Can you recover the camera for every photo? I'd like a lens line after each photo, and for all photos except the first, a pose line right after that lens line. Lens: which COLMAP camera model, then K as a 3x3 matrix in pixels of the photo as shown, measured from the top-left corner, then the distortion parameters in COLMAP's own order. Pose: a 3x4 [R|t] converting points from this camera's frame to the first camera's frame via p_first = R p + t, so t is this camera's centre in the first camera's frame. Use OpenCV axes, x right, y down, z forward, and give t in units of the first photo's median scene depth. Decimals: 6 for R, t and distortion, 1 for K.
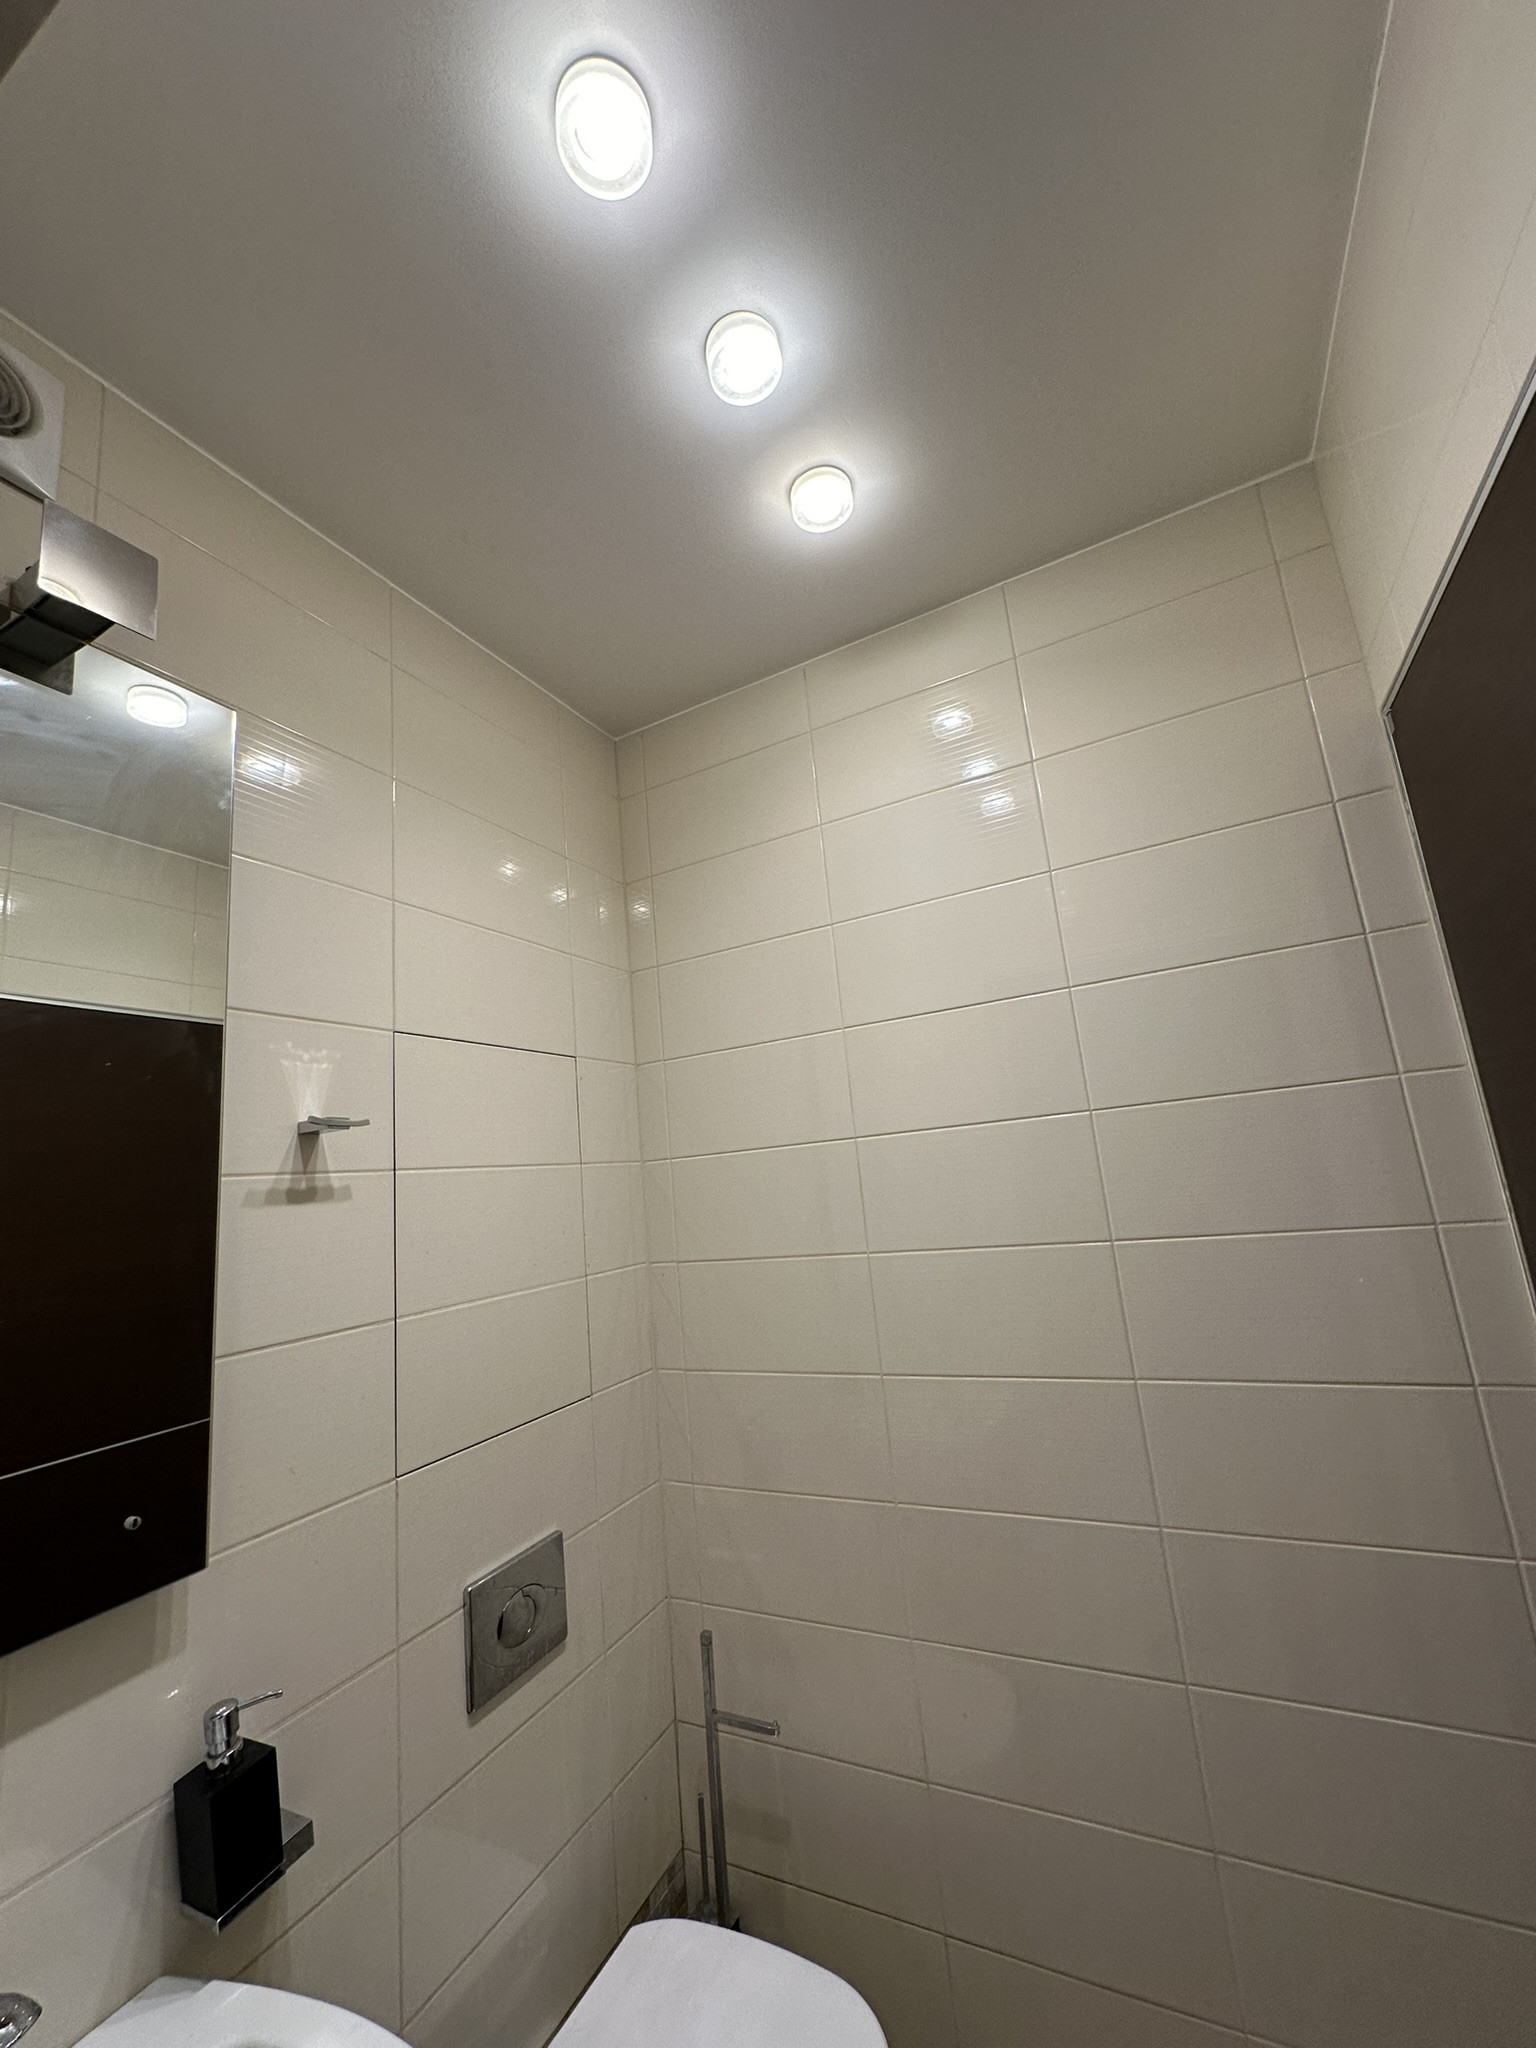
lens RADIAL K [[818.9, 0, 768.0], [0, 818.9, 1024.0], [0, 0, 1]] dist [0.000263, 0.000307]
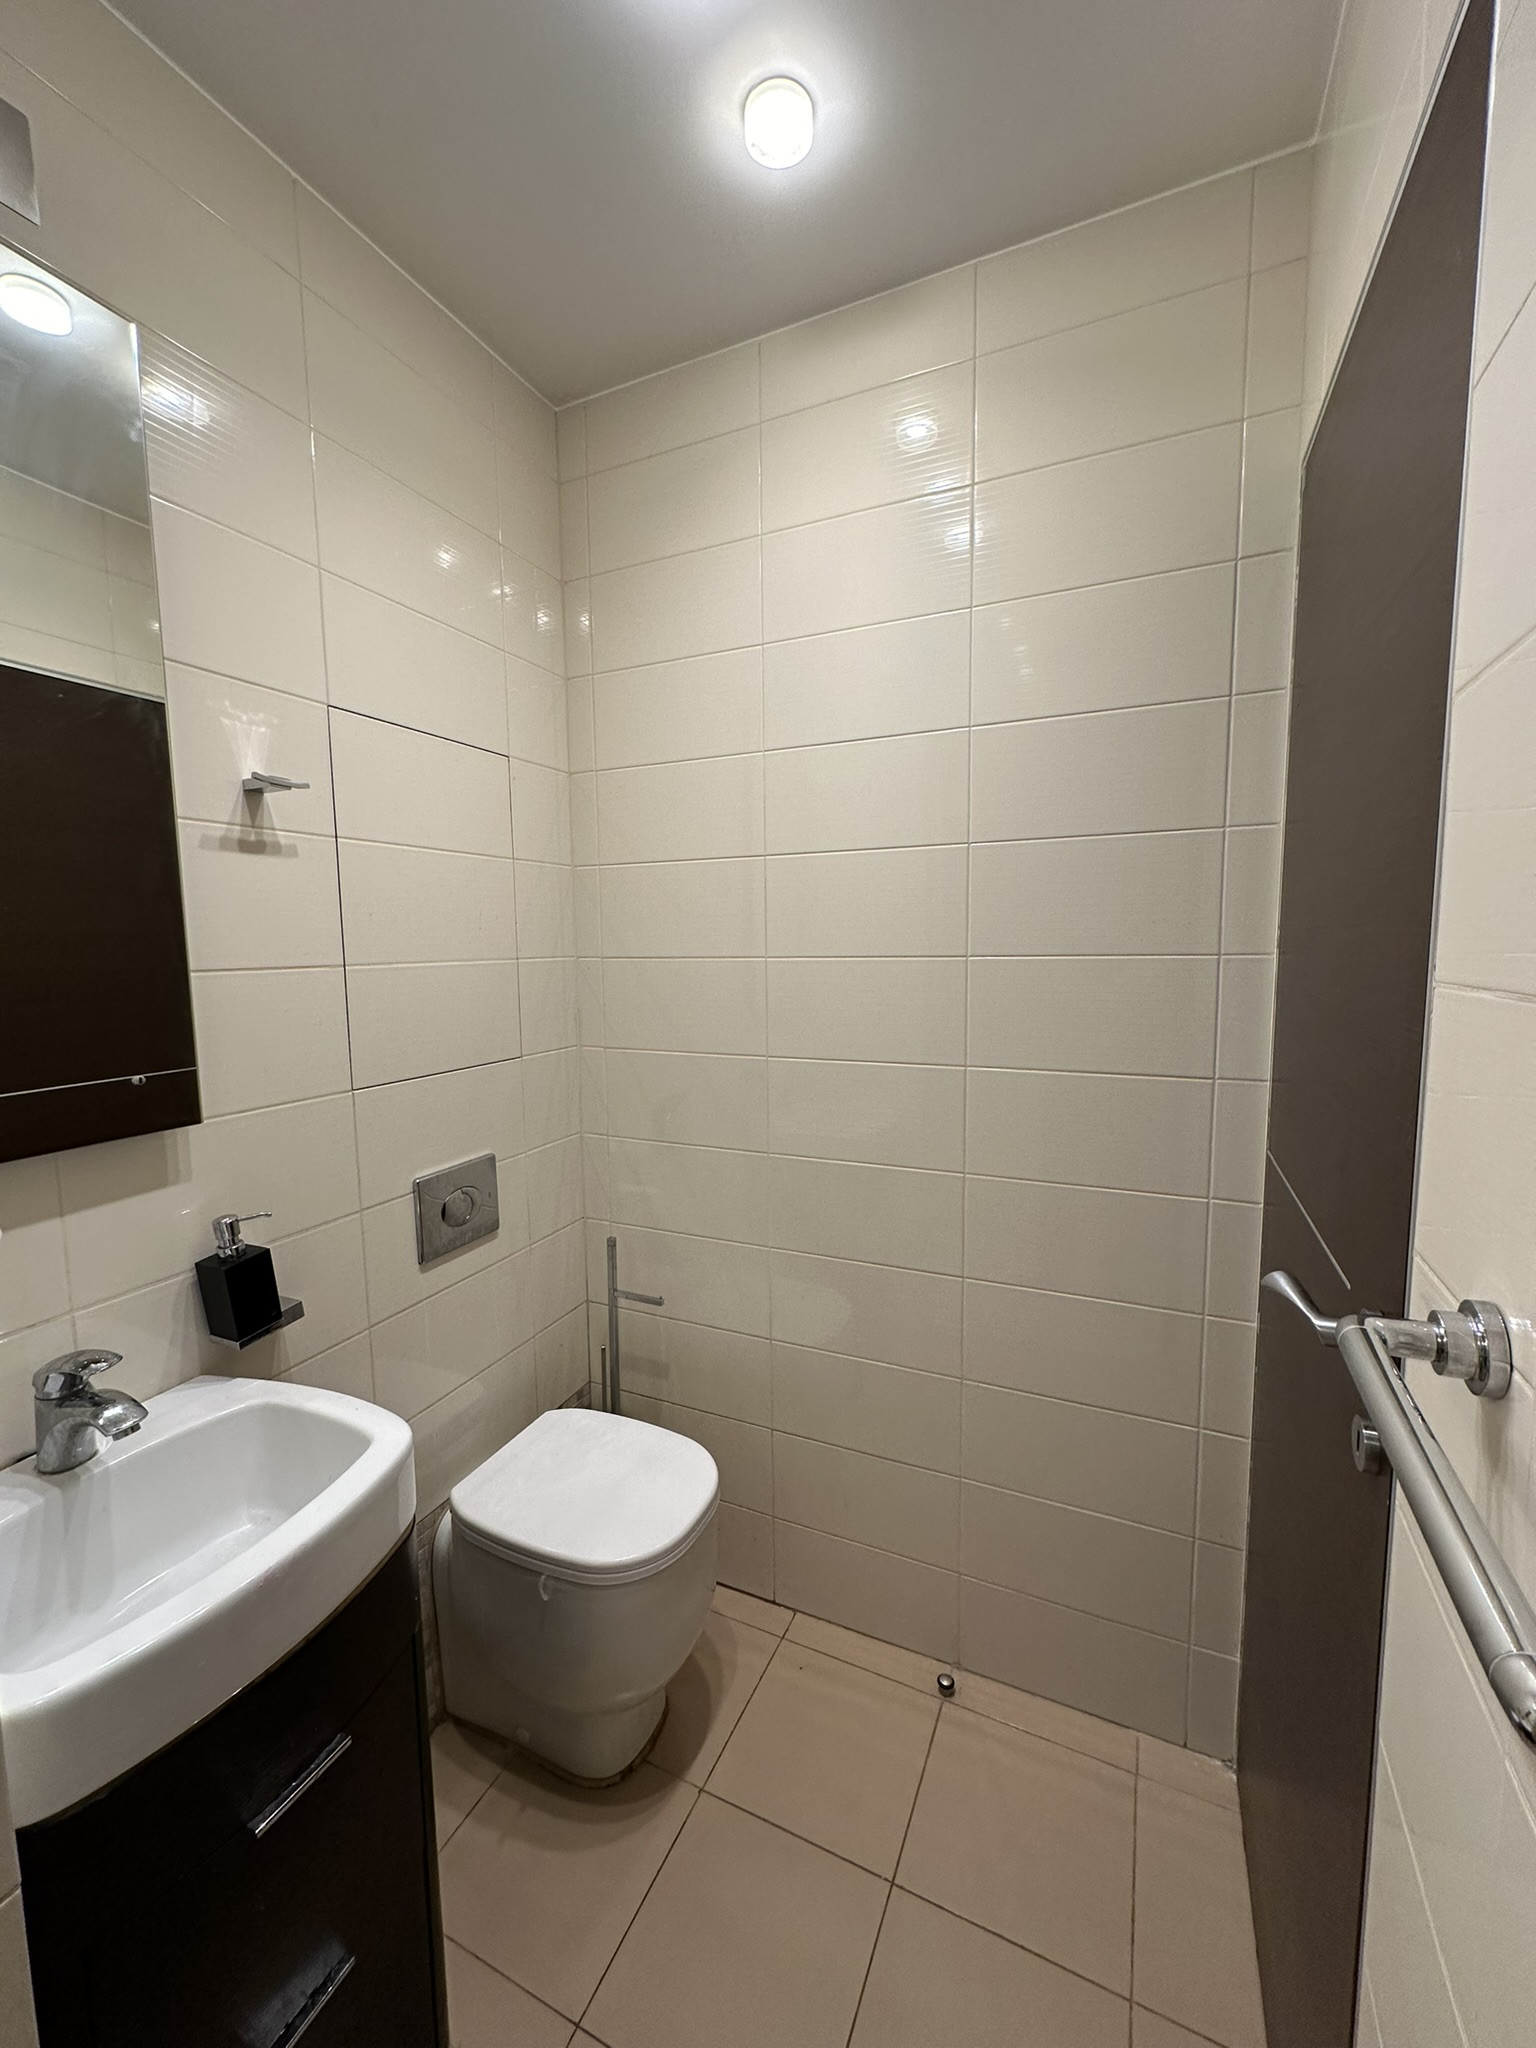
lens RADIAL K [[818.9, 0, 768.0], [0, 818.9, 1024.0], [0, 0, 1]] dist [0.000263, 0.000307]
pose [[0.995447, 0.073944, 0.060148, 0.080015], [-0.088049, 0.955038, 0.283108, 0.055550], [-0.036510, -0.287115, 0.957200, -0.159749]]
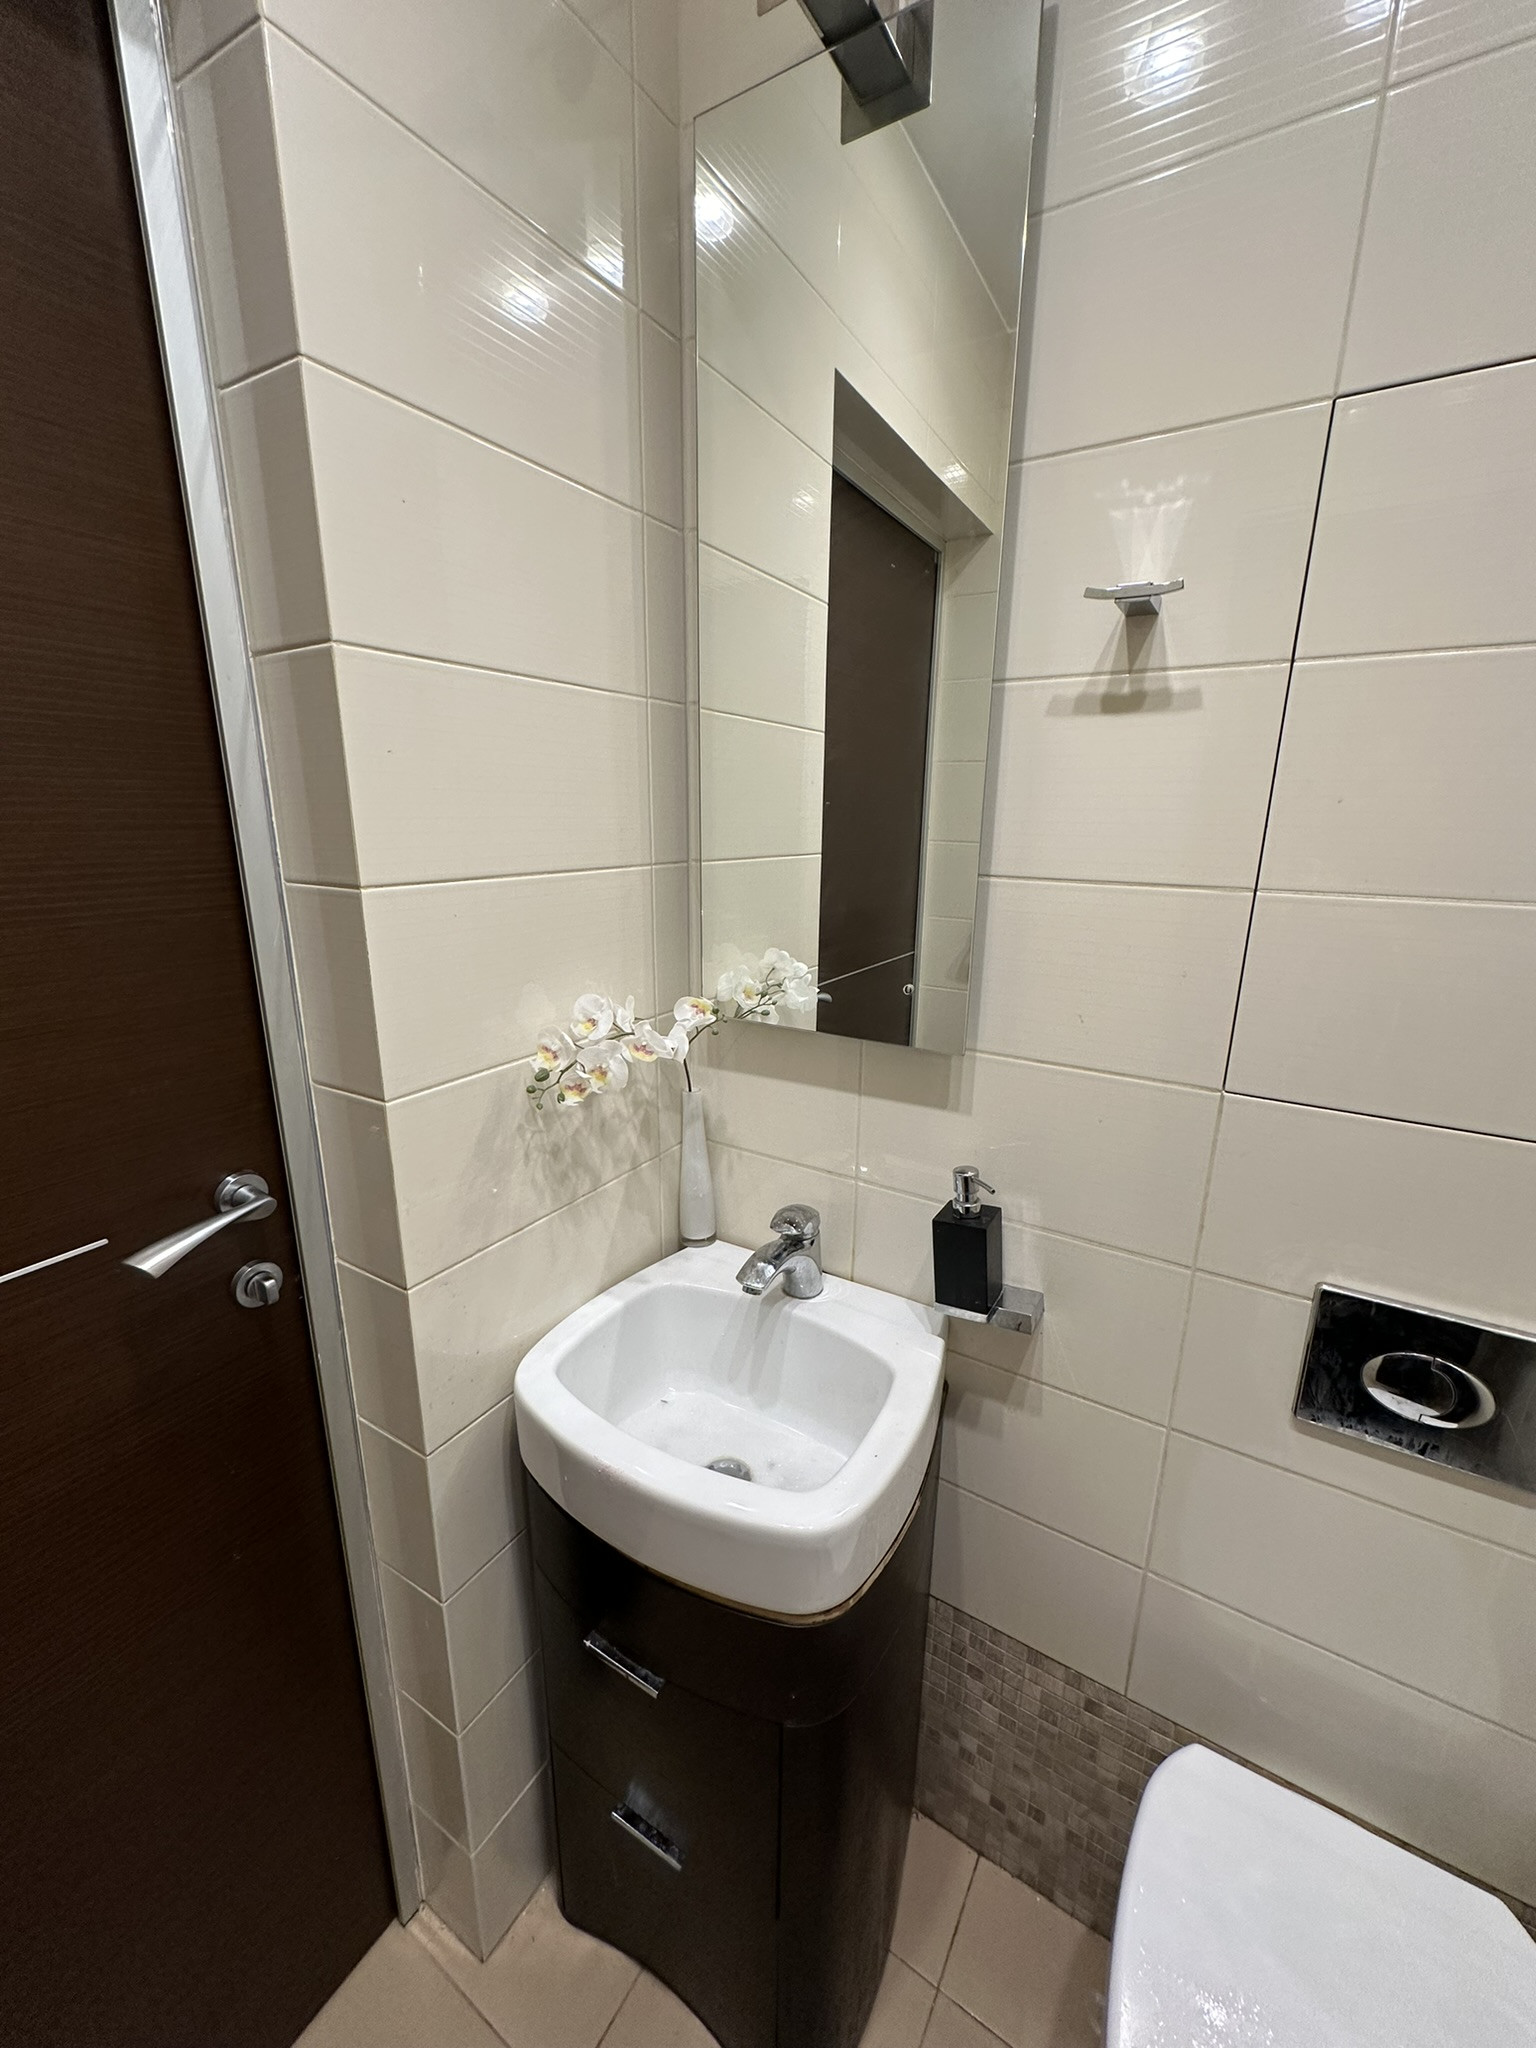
lens RADIAL K [[818.9, 0, 768.0], [0, 818.9, 1024.0], [0, 0, 1]] dist [0.000263, 0.000307]
pose [[-0.076114, 0.337898, -0.938100, 0.261139], [0.184081, 0.929419, 0.319835, 0.166182], [0.979960, -0.148342, -0.132943, 0.664771]]
